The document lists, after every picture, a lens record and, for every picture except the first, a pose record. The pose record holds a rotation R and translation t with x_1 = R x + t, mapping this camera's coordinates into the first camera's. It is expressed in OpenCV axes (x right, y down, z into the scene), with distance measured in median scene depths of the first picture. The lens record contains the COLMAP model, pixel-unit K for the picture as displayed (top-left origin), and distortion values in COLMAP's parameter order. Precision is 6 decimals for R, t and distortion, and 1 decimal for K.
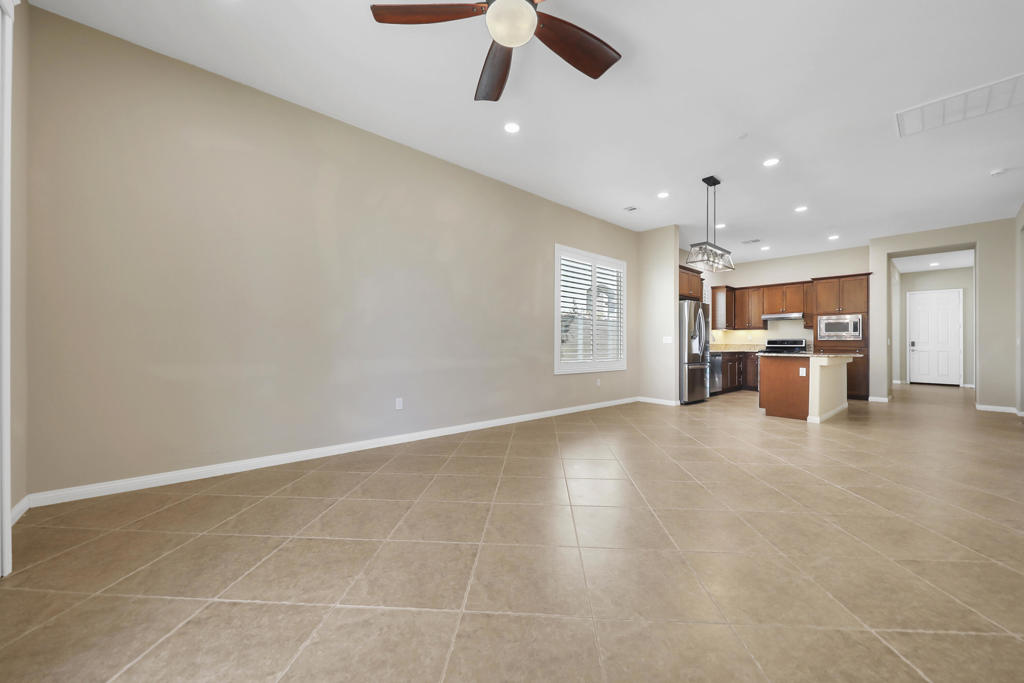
lens RADIAL K [[381.2, 0, 512.0], [0, 381.2, 341.5], [0, 0, 1]] dist [-0.000193, -0.000017]
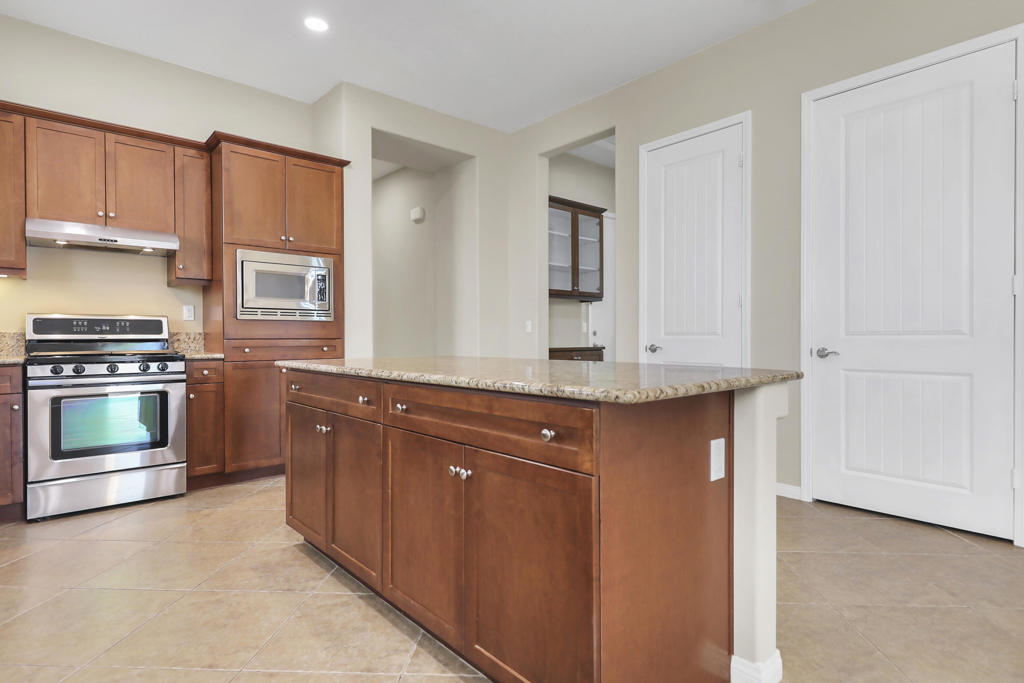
lens RADIAL K [[527.4, 0, 512.0], [0, 527.4, 341.5], [0, 0, 1]] dist [0.001579, -0.000195]
pose [[-0.016556, -0.019338, 0.999676, 0.349075], [-0.004685, 0.999803, 0.019263, 0.006325], [-0.999852, -0.004365, -0.016643, 0.820334]]
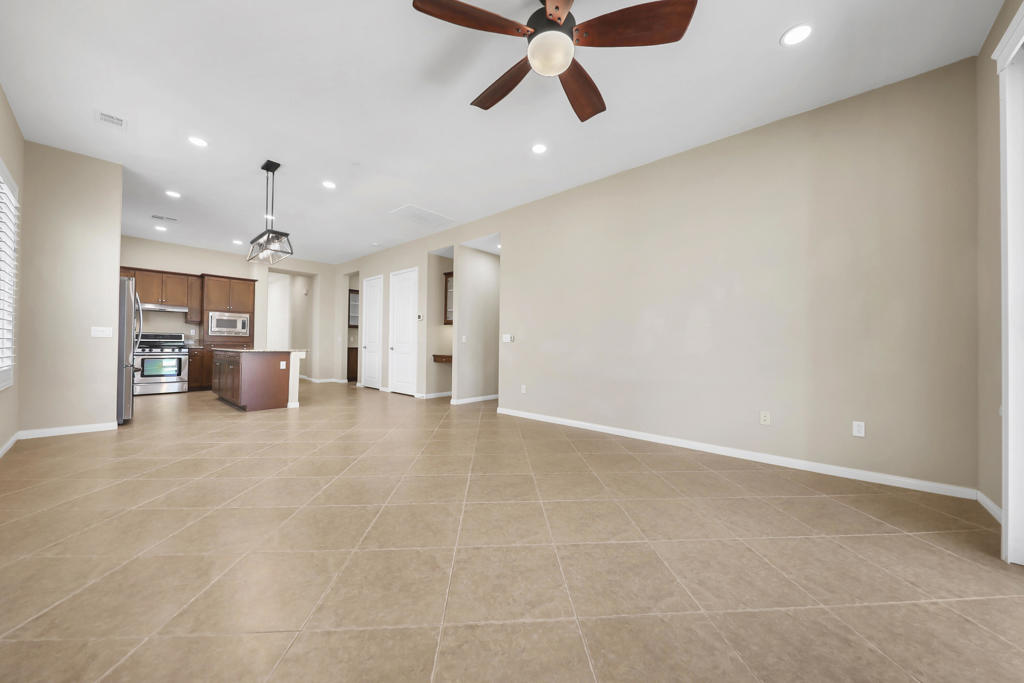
lens RADIAL K [[357.9, 0, 512.0], [0, 357.9, 341.5], [0, 0, 1]] dist [0.001316, 0.000019]
pose [[-0.126923, -0.002573, 0.991909, -0.276764], [-0.019126, 0.999817, 0.000147, -0.002705], [-0.991728, -0.018953, -0.126949, 0.339237]]
